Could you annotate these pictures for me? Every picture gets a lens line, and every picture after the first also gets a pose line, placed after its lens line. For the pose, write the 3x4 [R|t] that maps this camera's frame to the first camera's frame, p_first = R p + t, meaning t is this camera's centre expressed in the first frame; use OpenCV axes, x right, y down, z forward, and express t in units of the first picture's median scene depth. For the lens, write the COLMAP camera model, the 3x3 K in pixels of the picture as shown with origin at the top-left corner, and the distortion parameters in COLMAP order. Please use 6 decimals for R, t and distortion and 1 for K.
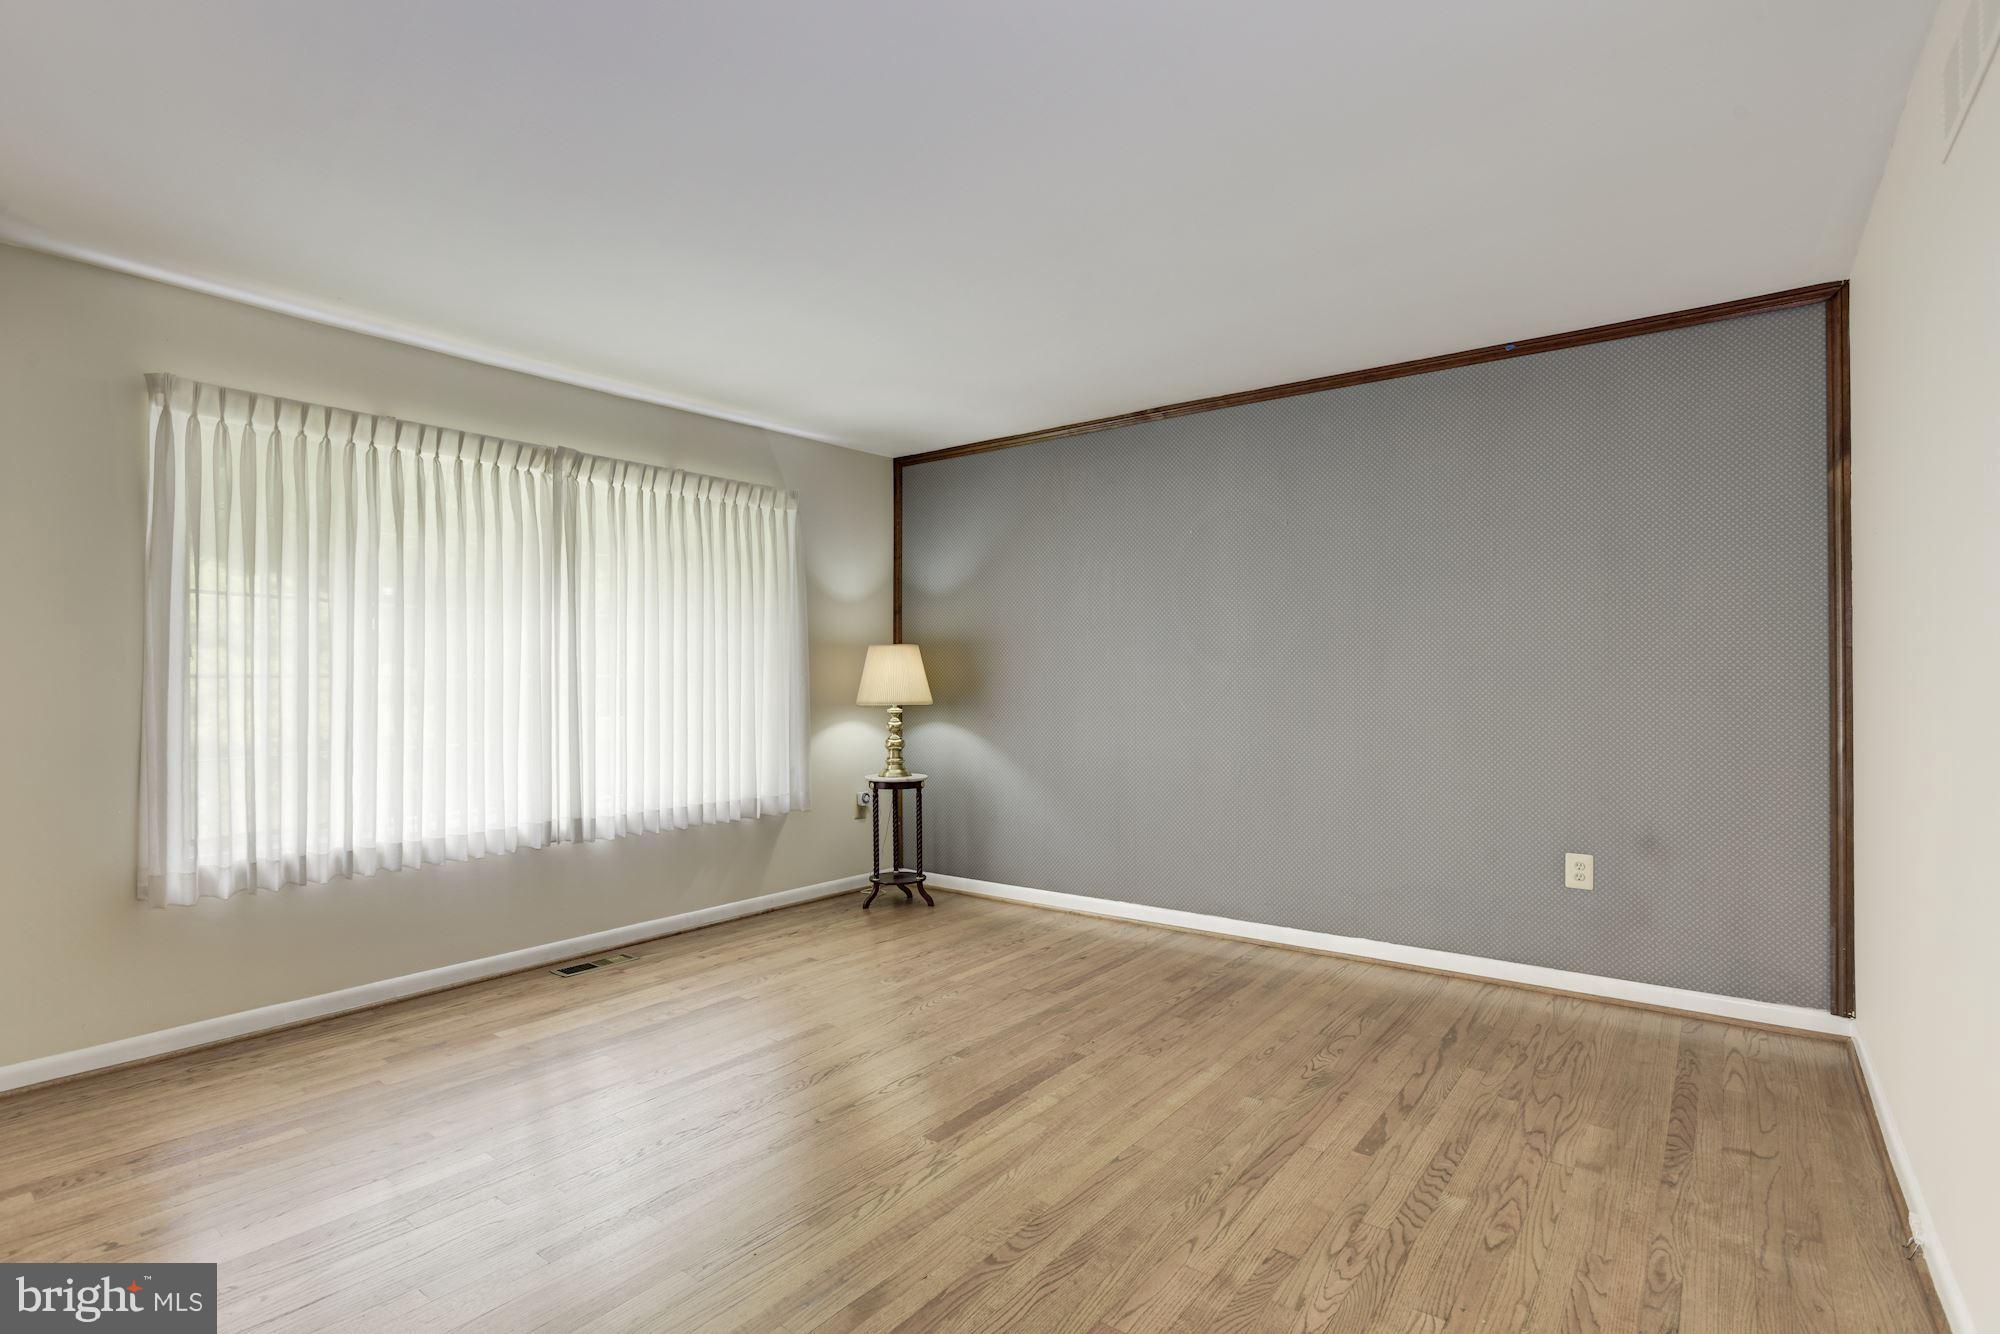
lens RADIAL K [[944.7, 0, 1000.0], [0, 944.7, 667.0], [0, 0, 1]] dist [0.016394, 0.000483]
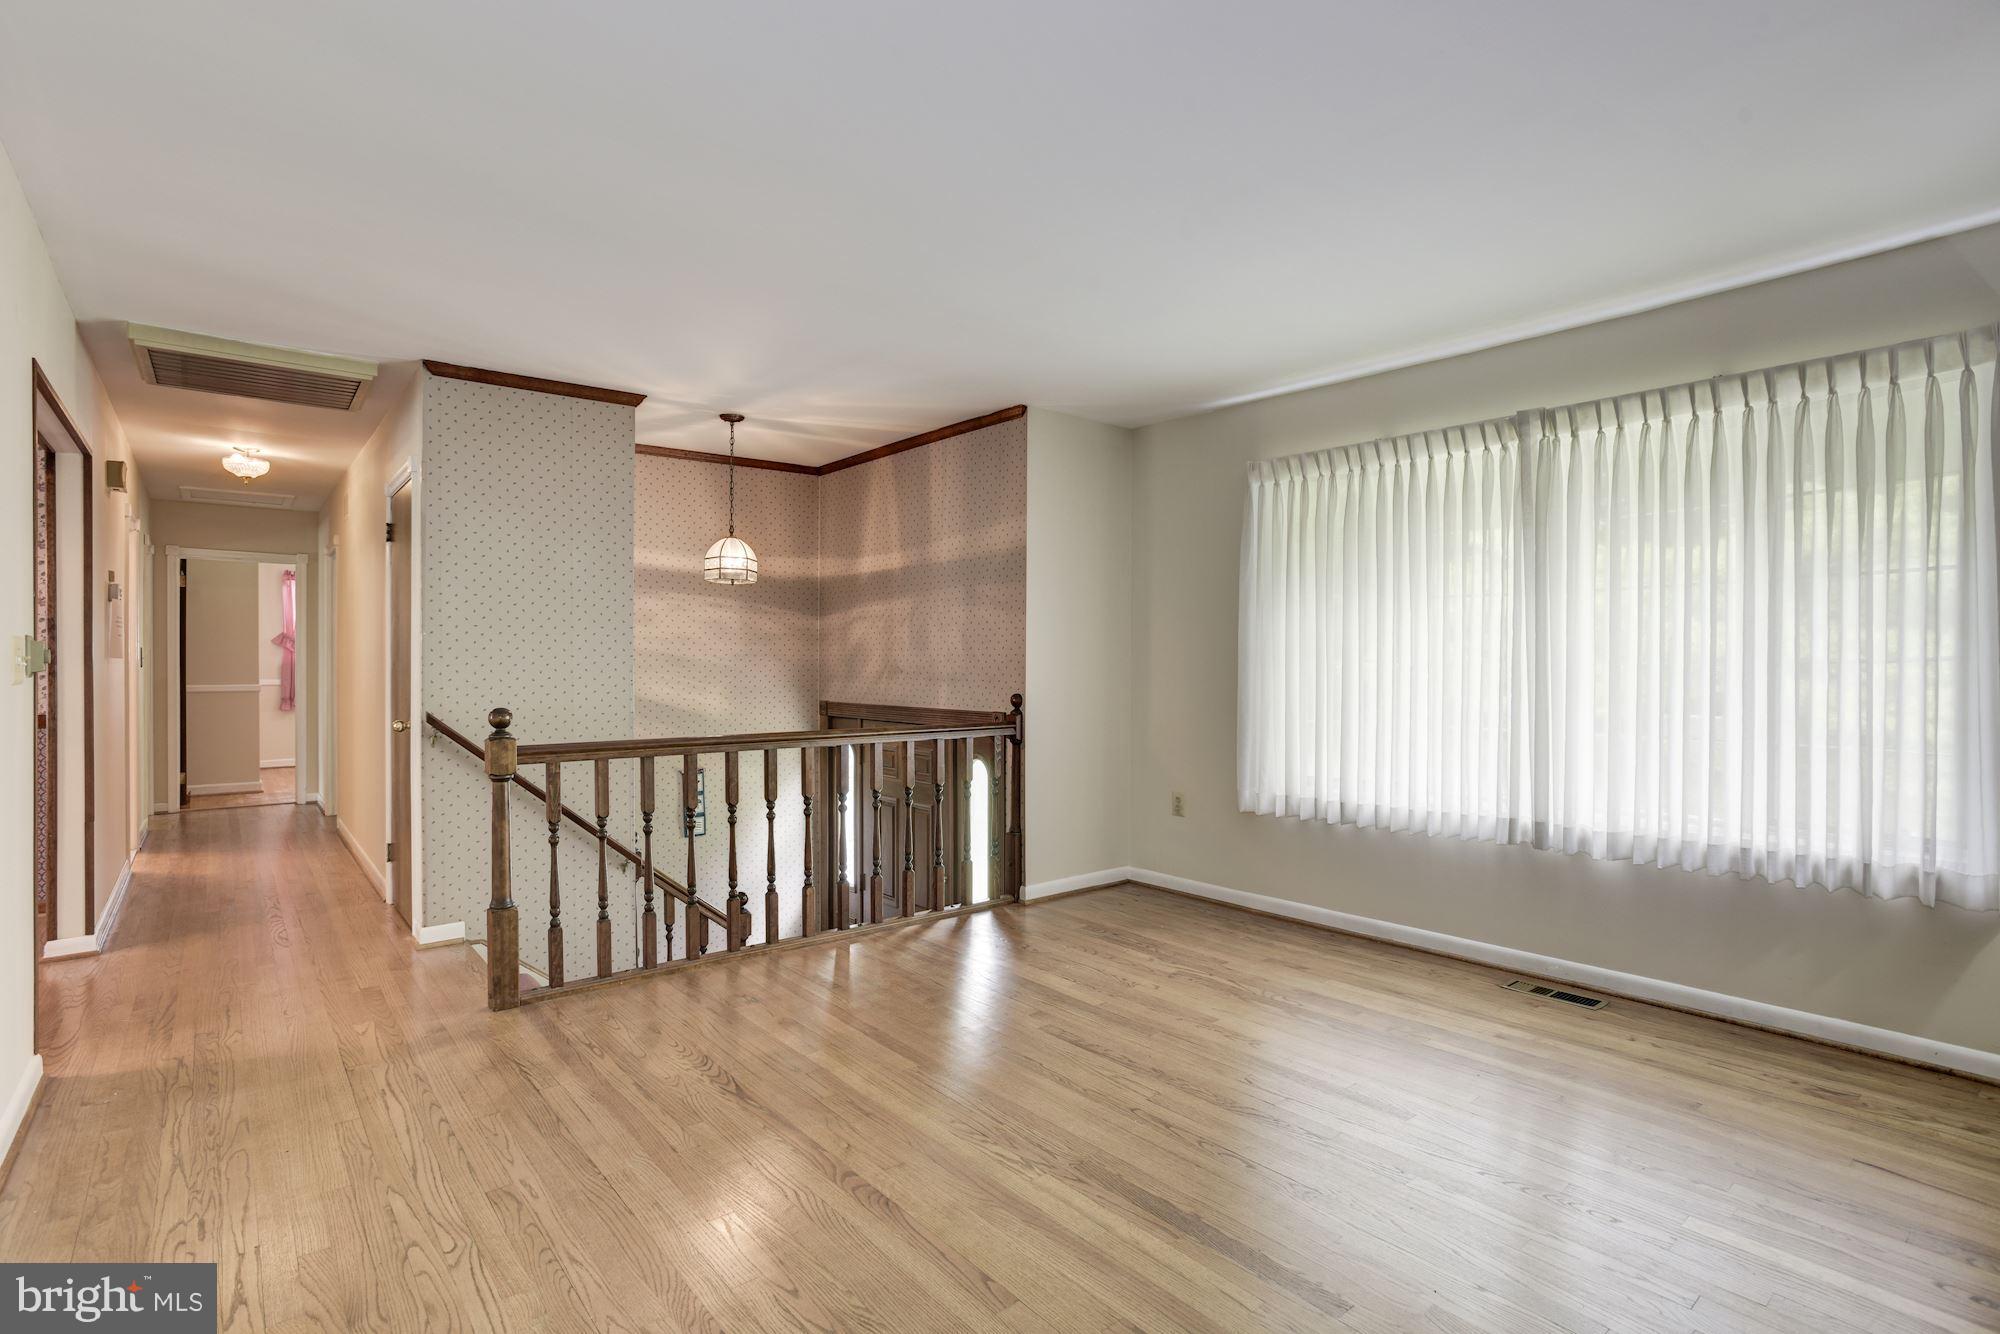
lens RADIAL K [[944.7, 0, 1000.0], [0, 944.7, 667.0], [0, 0, 1]] dist [0.016394, 0.000483]
pose [[-0.141540, 0.013341, -0.989843, 0.523240], [0.007136, 0.999897, 0.012456, -0.001597], [0.989907, -0.005300, -0.141620, 0.641405]]
